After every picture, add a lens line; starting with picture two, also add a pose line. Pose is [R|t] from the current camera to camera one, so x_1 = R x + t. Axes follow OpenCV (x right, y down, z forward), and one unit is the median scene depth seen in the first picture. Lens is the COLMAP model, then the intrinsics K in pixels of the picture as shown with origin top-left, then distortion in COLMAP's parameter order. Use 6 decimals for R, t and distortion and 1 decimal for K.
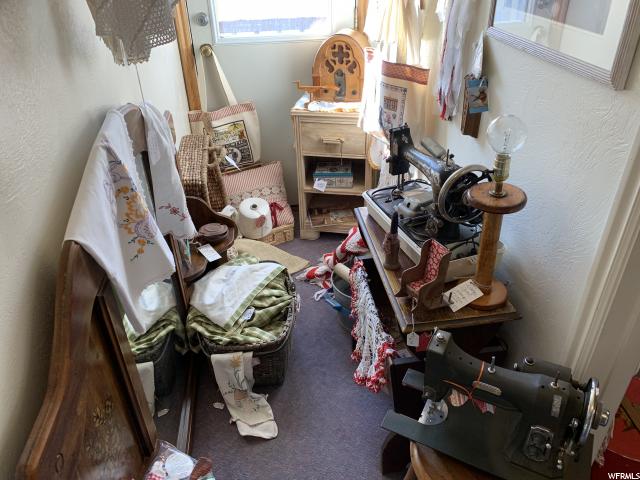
lens RADIAL K [[484.1, 0, 317.4], [0, 484.1, 236.2], [0, 0, 1]] dist [0.057086, -0.081782]
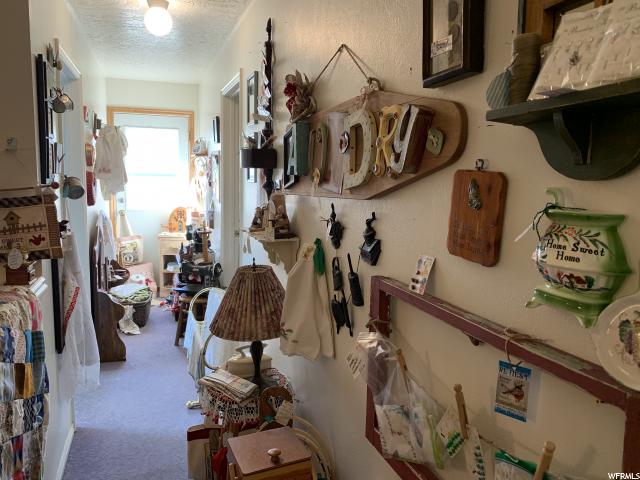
lens RADIAL K [[484.1, 0, 317.4], [0, 484.1, 236.2], [0, 0, 1]] dist [0.057086, -0.081782]
pose [[0.976376, 0.031529, 0.213764, 0.183005], [0.060787, 0.909263, -0.411759, 0.717334], [-0.207350, 0.415026, 0.885866, -1.175540]]
